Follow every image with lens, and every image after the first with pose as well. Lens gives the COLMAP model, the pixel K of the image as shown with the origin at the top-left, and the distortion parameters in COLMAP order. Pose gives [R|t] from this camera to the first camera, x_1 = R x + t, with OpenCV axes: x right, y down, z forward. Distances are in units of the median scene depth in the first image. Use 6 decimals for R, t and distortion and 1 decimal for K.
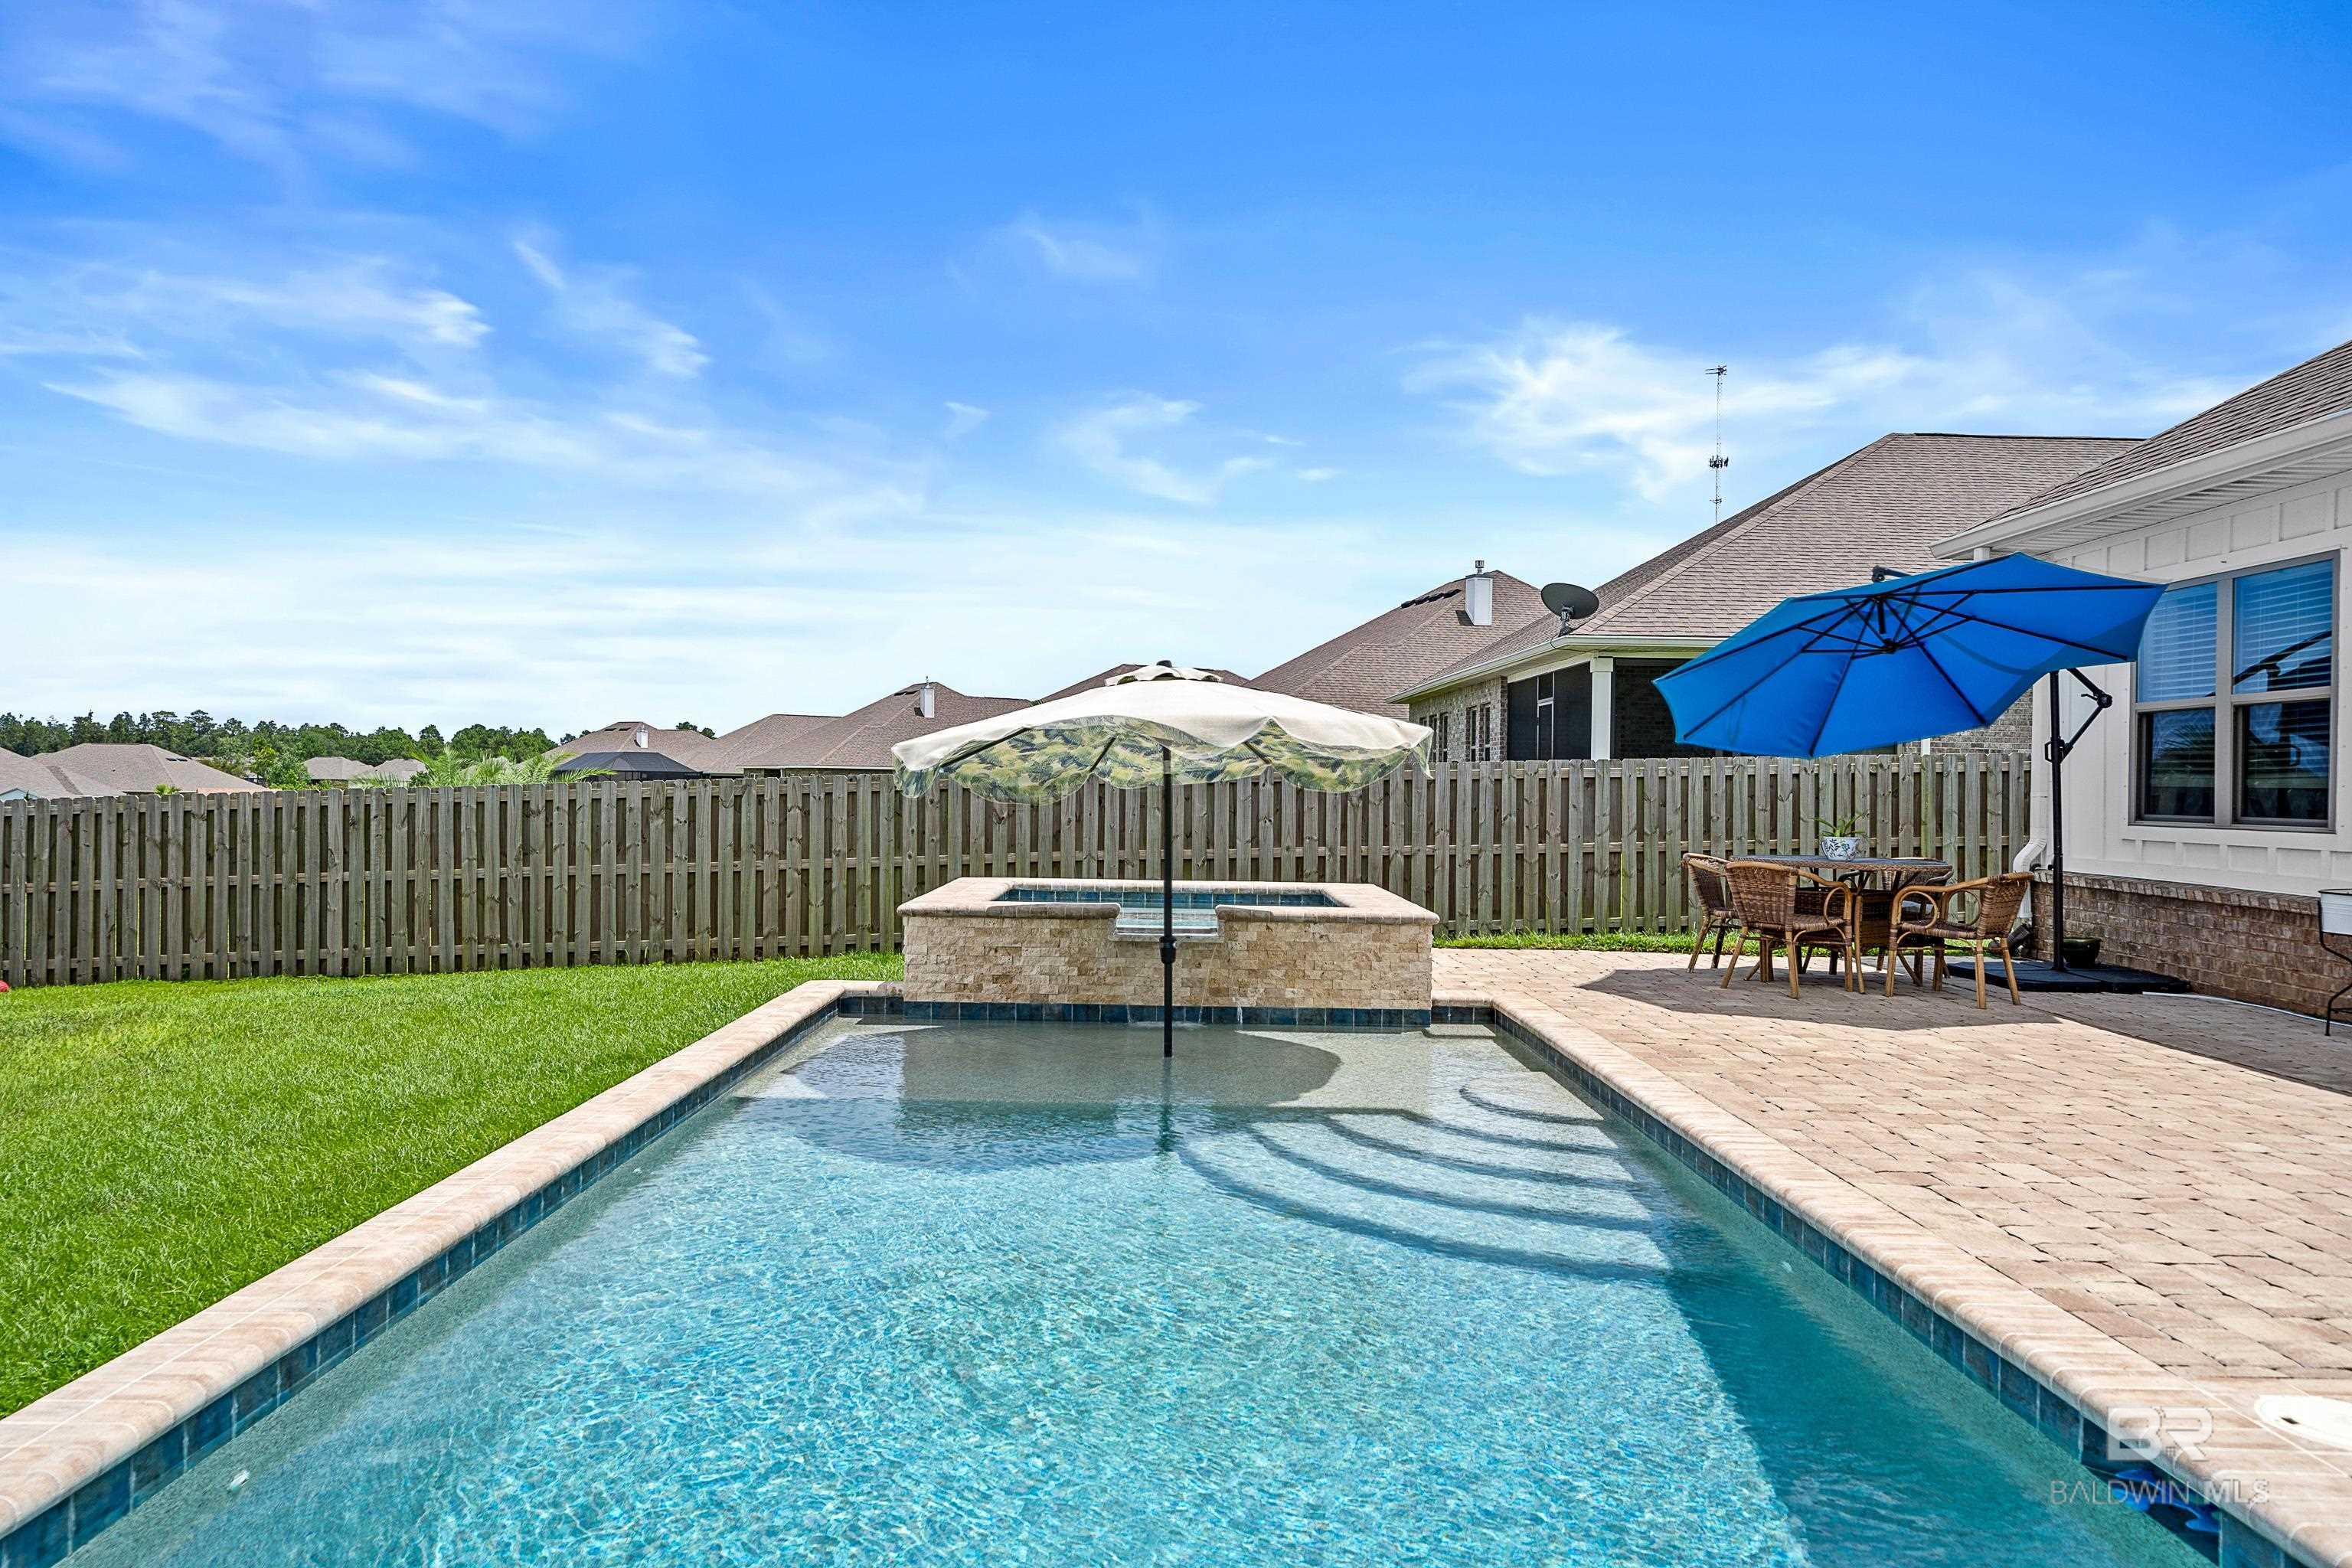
lens RADIAL K [[1605.3, 0, 1180.4], [0, 1605.3, 784.6], [0, 0, 1]] dist [-0.001875, 0.001431]
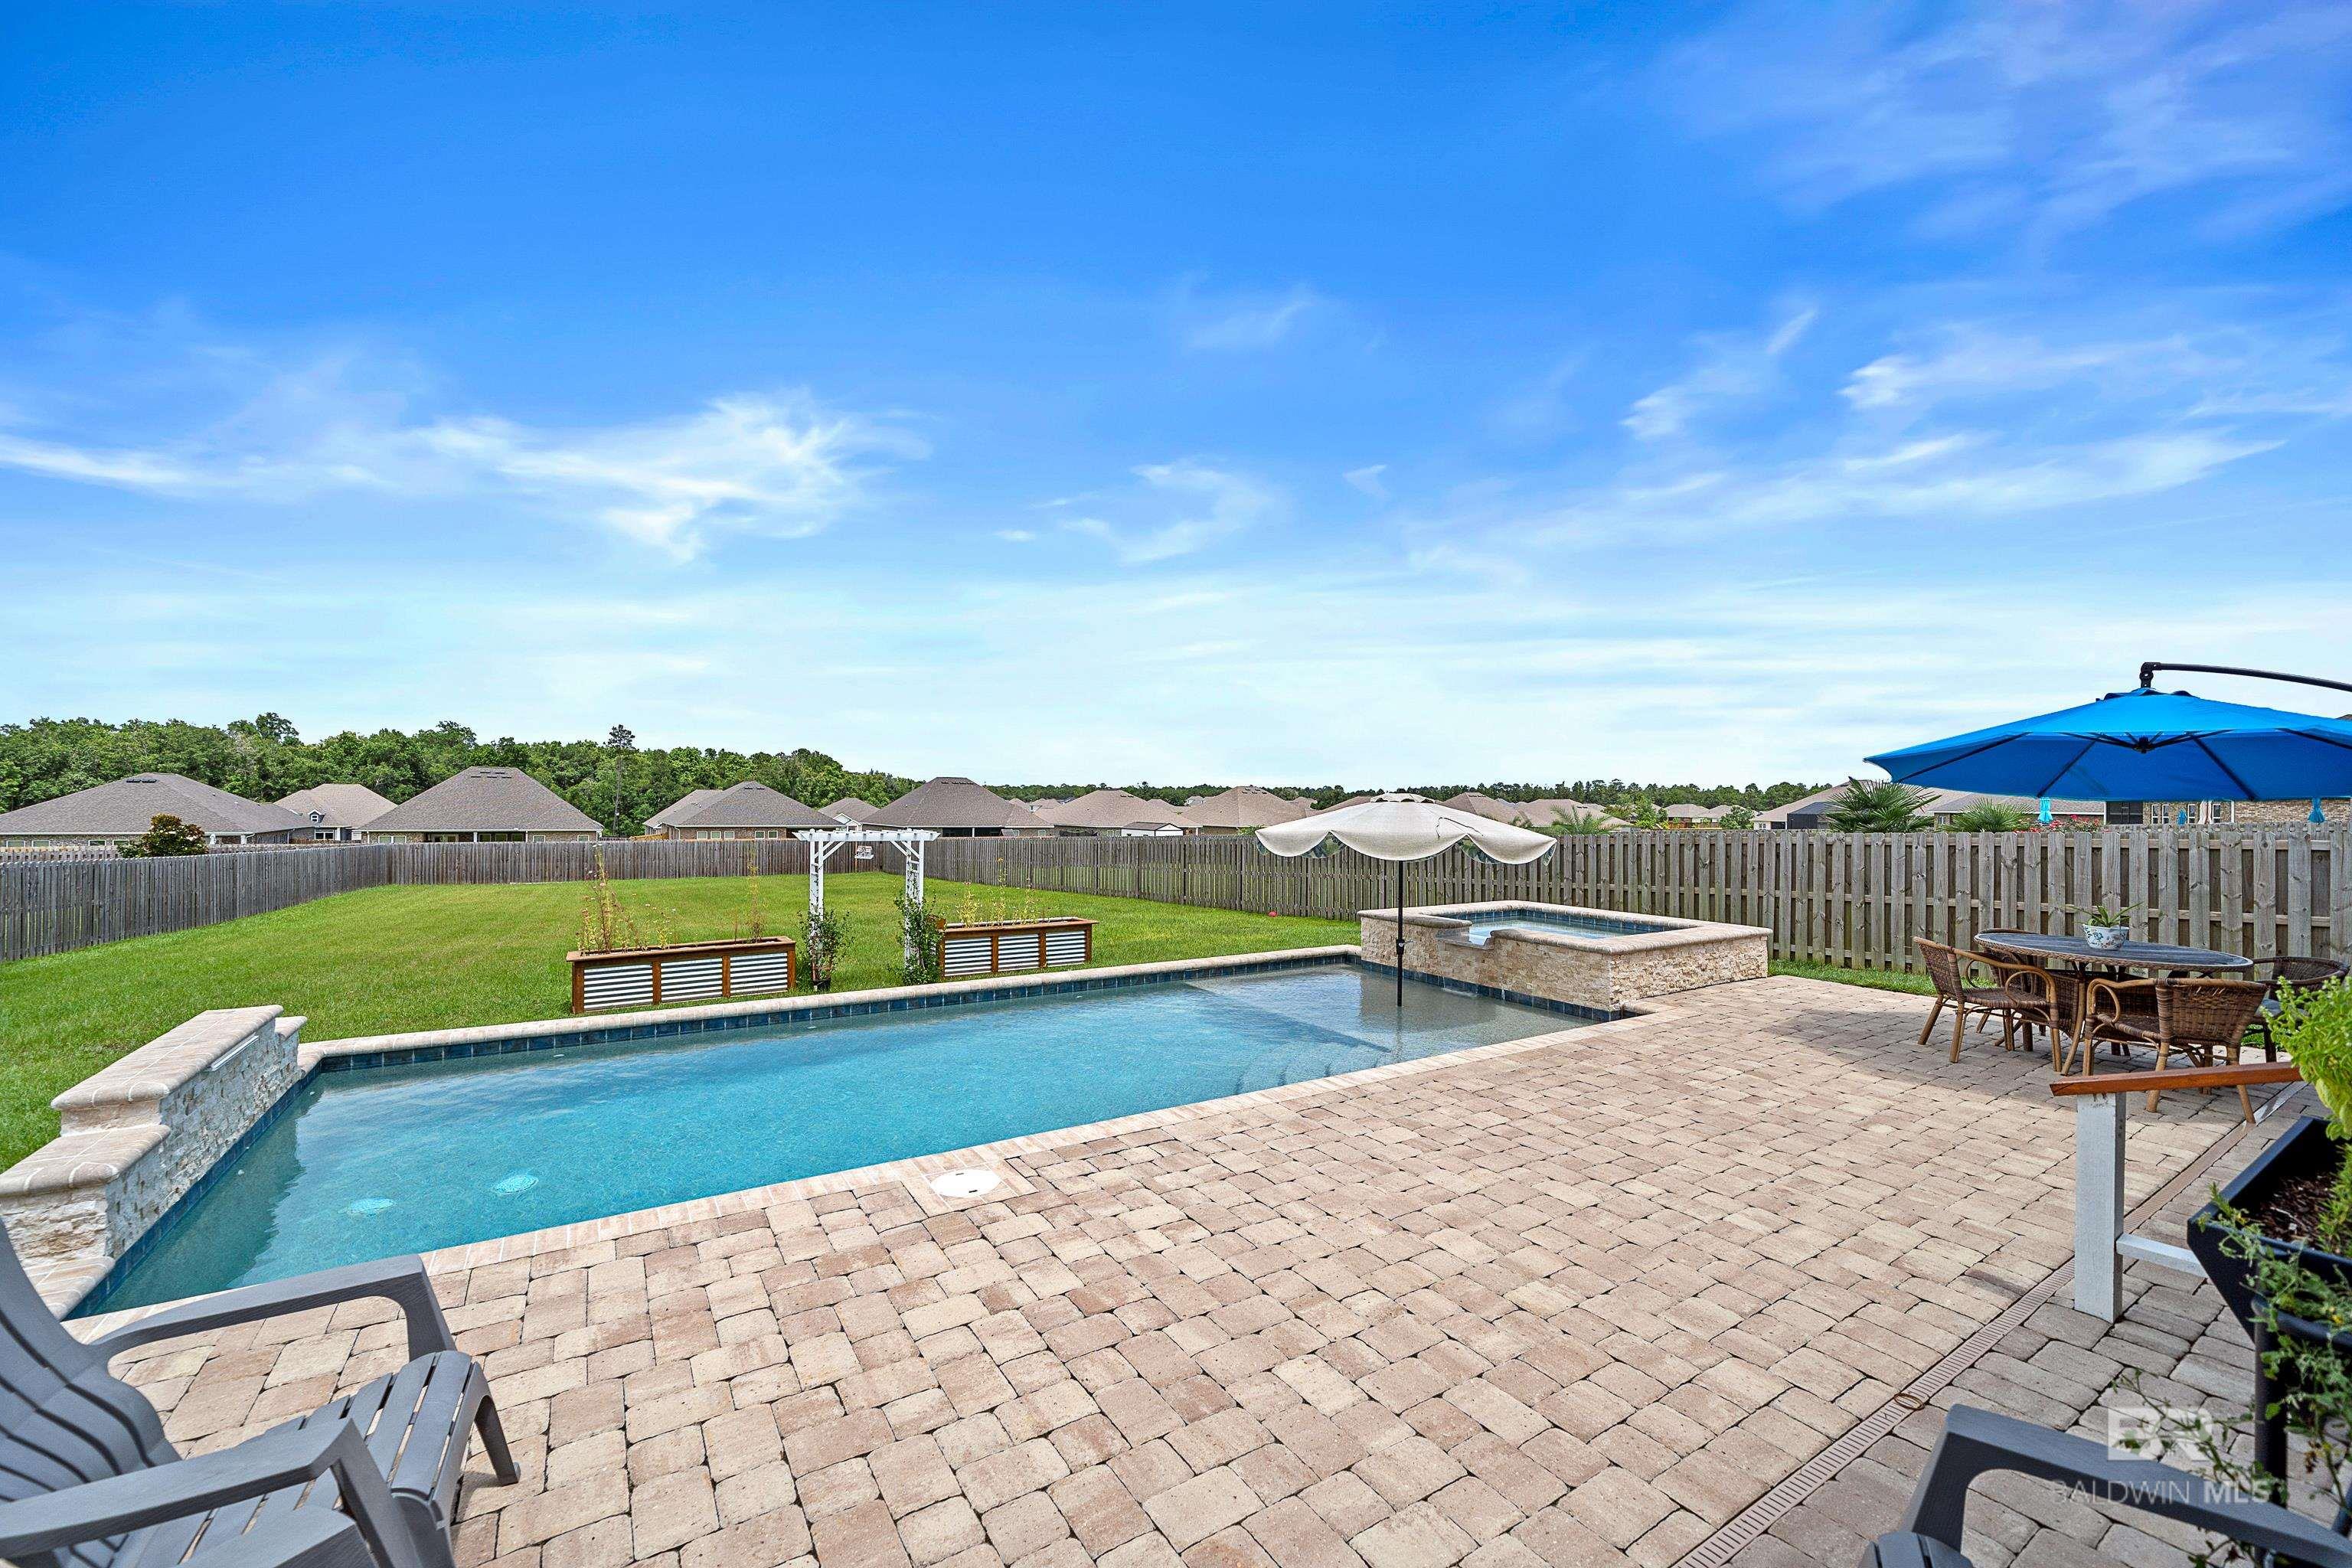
lens RADIAL K [[940.5, 0, 1176.0], [0, 940.5, 776.7], [0, 0, 1]] dist [-0.001870, -0.000104]
pose [[0.538141, -0.032320, -0.842235, 0.370975], [-0.005445, 0.999110, -0.041819, -0.022096], [0.842837, 0.027090, 0.537487, 0.095415]]
